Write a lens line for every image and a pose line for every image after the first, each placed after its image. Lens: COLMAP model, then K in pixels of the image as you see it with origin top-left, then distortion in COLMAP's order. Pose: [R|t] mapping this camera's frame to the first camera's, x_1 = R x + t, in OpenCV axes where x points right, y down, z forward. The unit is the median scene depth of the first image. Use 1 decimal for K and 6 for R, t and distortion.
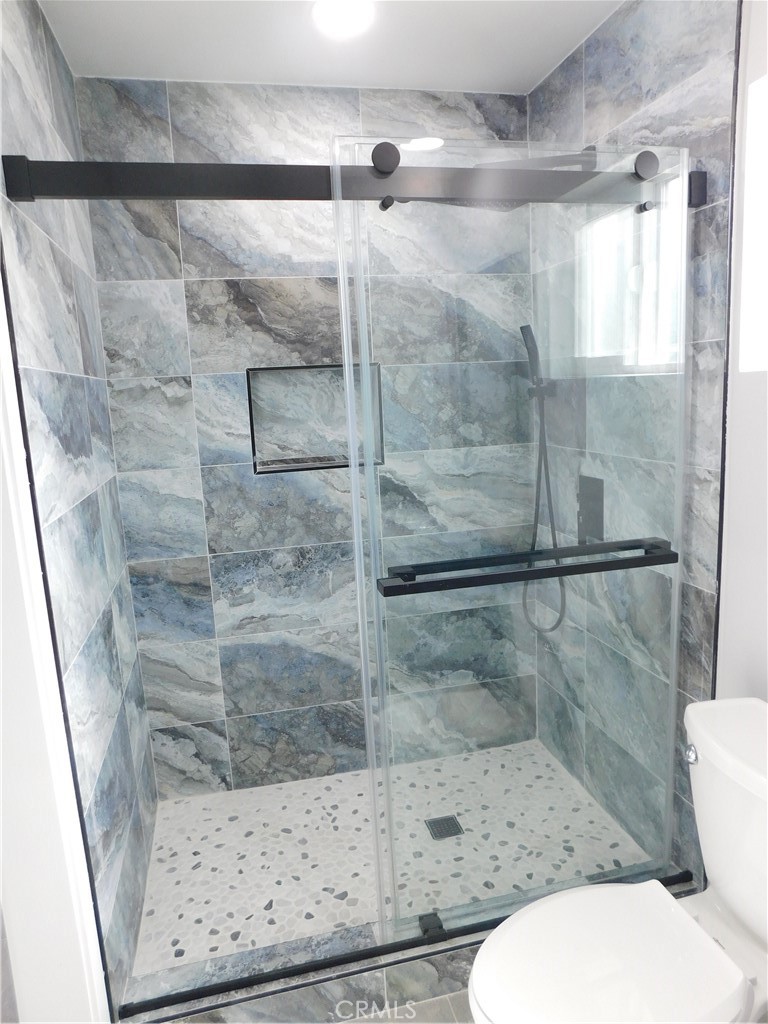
lens RADIAL K [[683.6, 0, 381.8], [0, 683.6, 513.6], [0, 0, 1]] dist [-0.054699, 0.044559]
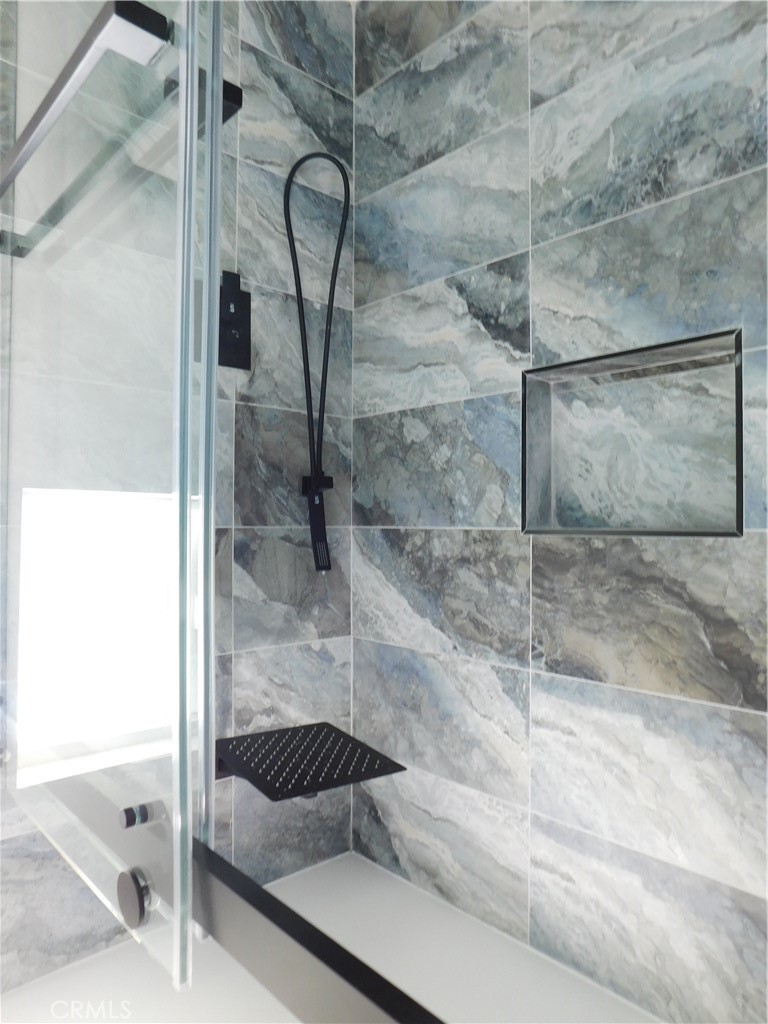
lens RADIAL K [[683.6, 0, 382.9], [0, 683.6, 511.0], [0, 0, 1]] dist [-0.054699, 0.044559]
pose [[-0.823816, -0.042824, 0.565237, -0.247783], [-0.055274, -0.986322, -0.155287, -0.095187], [0.564156, -0.159171, 0.810181, 0.419873]]
